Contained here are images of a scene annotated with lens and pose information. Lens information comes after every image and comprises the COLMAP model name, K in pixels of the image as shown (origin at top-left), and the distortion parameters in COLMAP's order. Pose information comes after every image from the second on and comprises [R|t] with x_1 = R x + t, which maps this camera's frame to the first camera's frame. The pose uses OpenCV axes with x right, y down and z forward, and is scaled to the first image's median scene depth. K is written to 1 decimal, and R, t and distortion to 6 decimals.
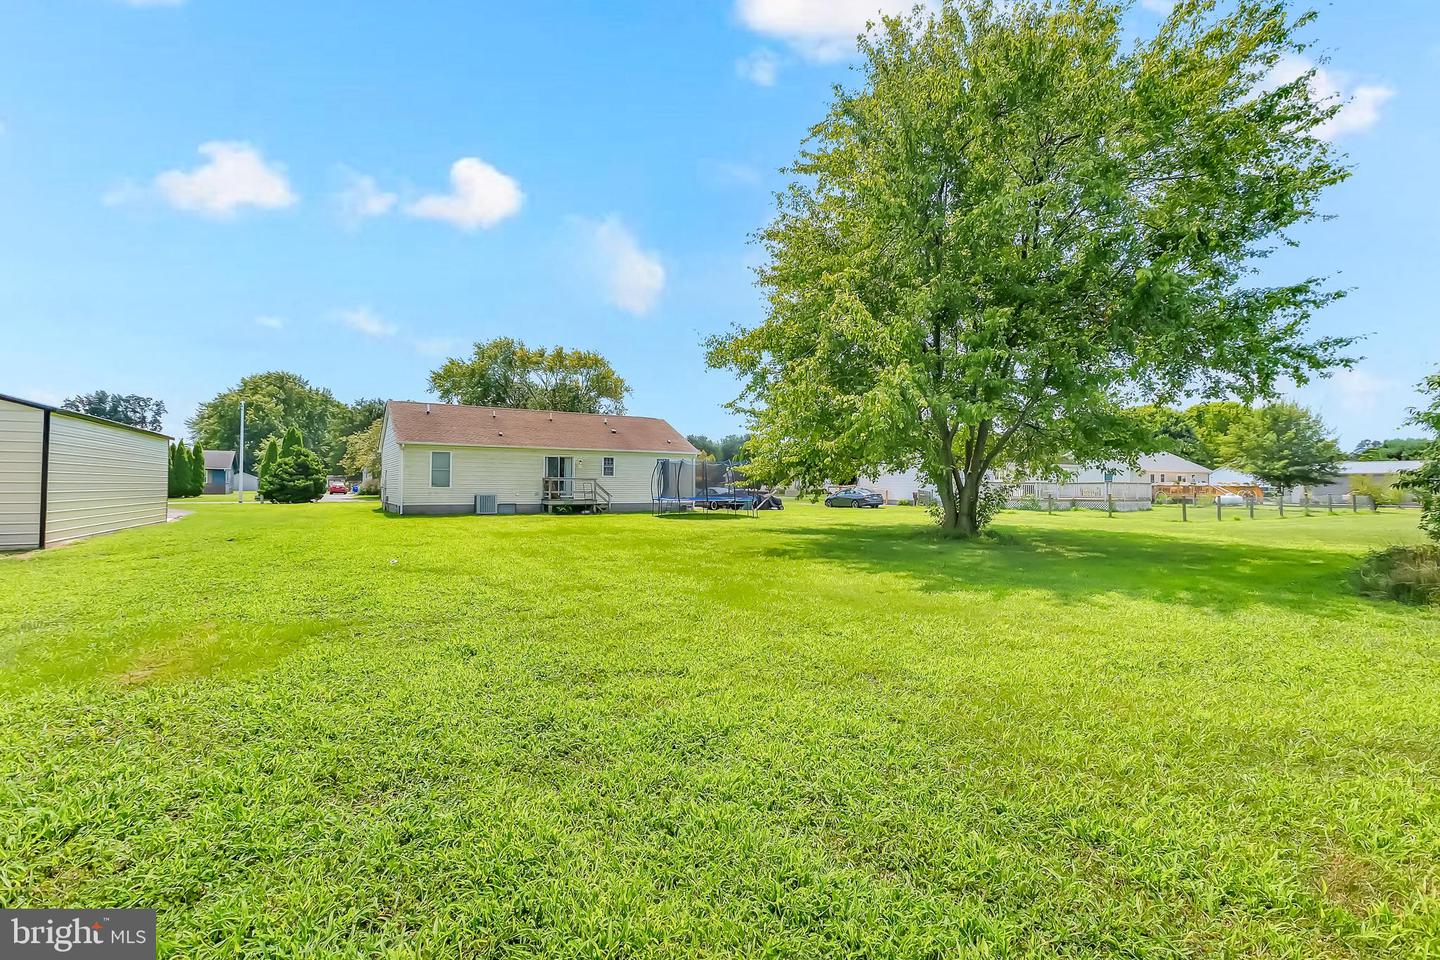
lens RADIAL K [[658.0, 0, 720.0], [0, 658.0, 480.0], [0, 0, 1]] dist [0.019254, 0.000052]
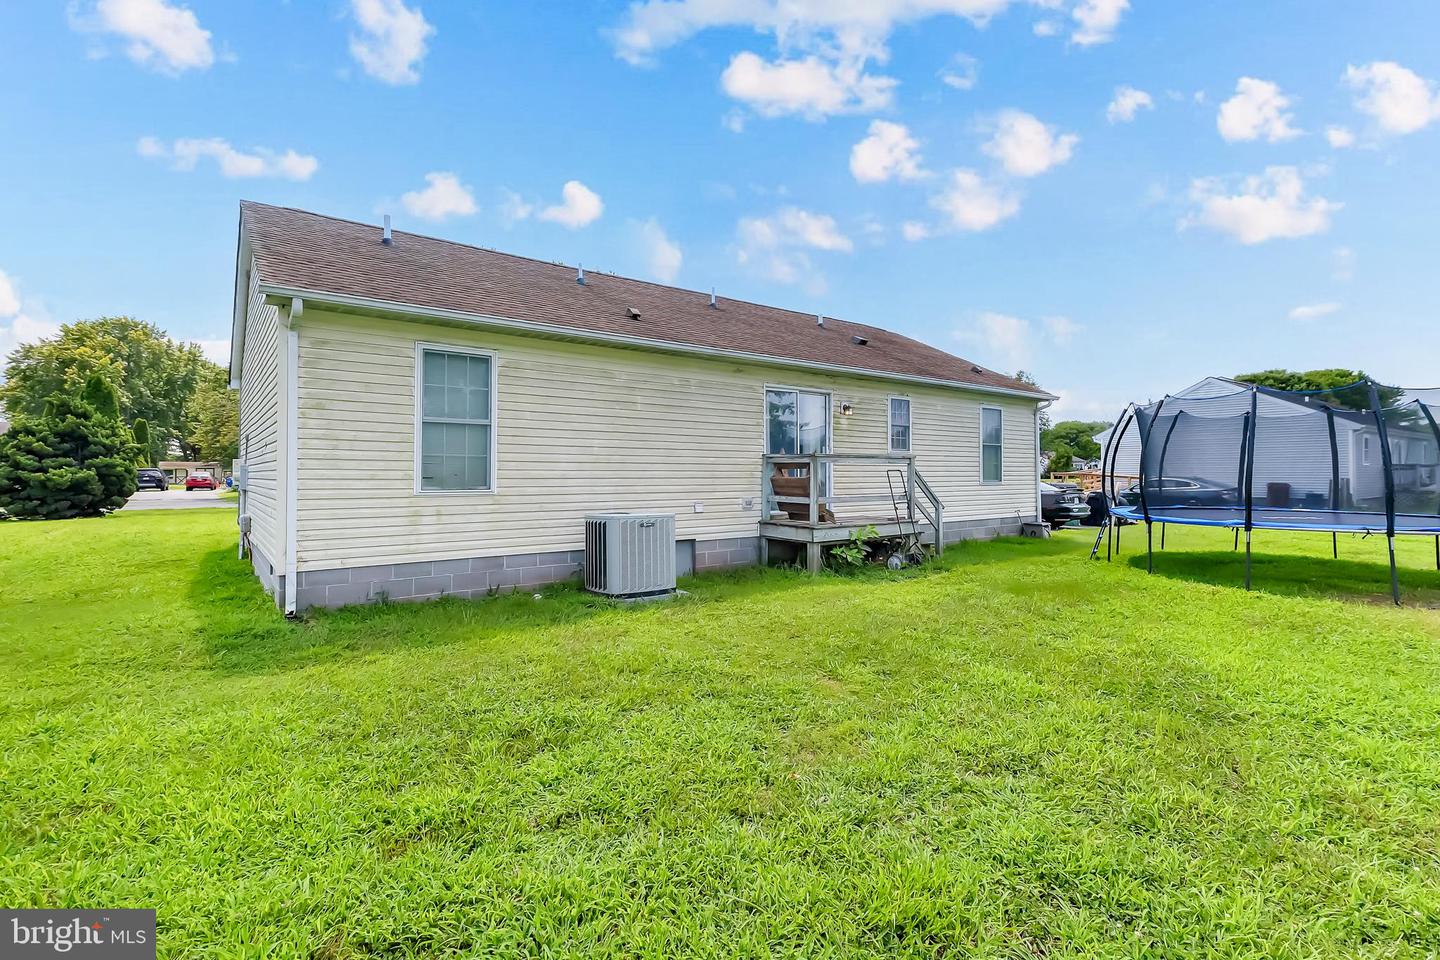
lens RADIAL K [[658.0, 0, 720.0], [0, 658.0, 480.0], [0, 0, 1]] dist [0.019254, 0.000052]
pose [[0.994237, -0.005595, 0.107055, -0.232784], [0.003606, 0.999817, 0.018763, 0.001773], [-0.107140, -0.018269, 0.994076, 0.490152]]
